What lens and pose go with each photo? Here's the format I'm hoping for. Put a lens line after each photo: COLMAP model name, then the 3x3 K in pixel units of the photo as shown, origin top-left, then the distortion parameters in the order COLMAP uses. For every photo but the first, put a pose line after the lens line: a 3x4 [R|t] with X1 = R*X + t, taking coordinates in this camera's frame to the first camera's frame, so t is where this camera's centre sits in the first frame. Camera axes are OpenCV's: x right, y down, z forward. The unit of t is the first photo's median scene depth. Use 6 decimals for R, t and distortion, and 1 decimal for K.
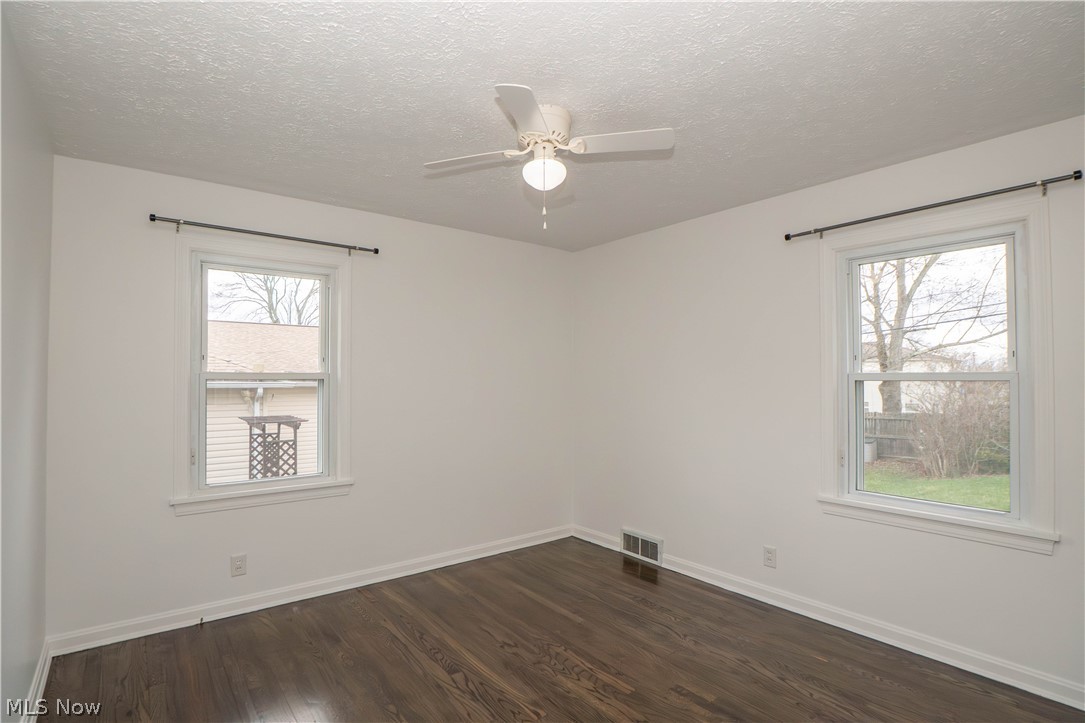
lens RADIAL K [[522.0, 0, 537.0], [0, 522.0, 372.0], [0, 0, 1]] dist [-0.033116, -0.000142]
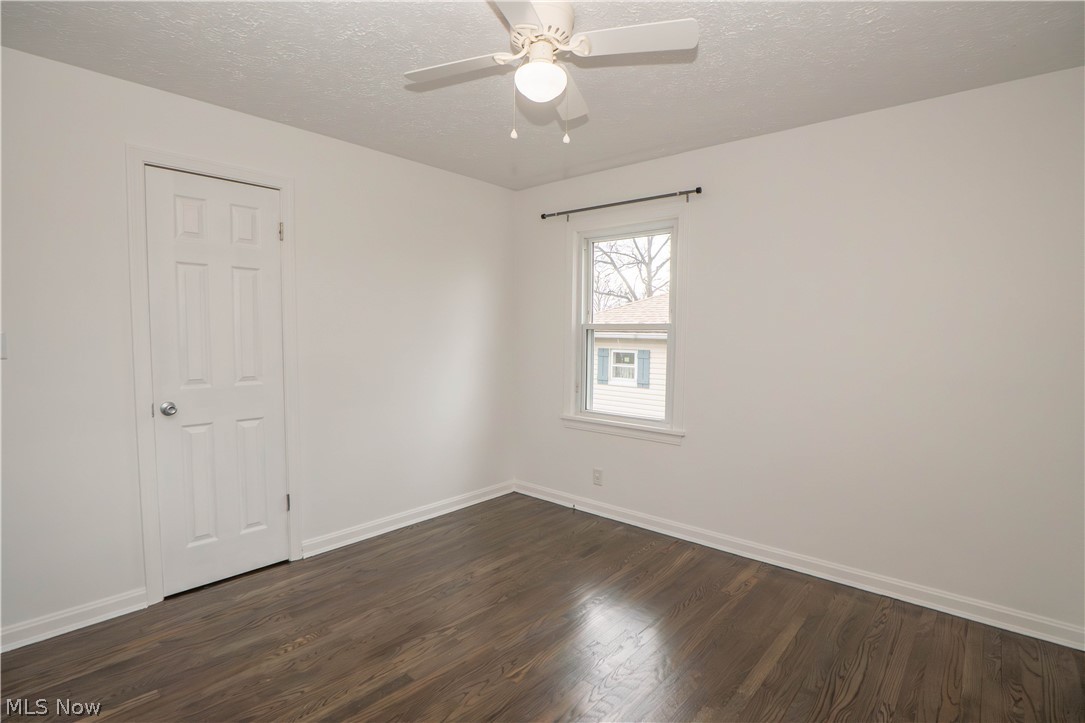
lens RADIAL K [[532.3, 0, 532.2], [0, 532.3, 369.3], [0, 0, 1]] dist [-0.030520, 0.000385]
pose [[0.187025, 0.077768, -0.979272, 0.632861], [0.004877, 0.996776, 0.080089, 0.003318], [0.982343, -0.019755, 0.186043, 0.575827]]
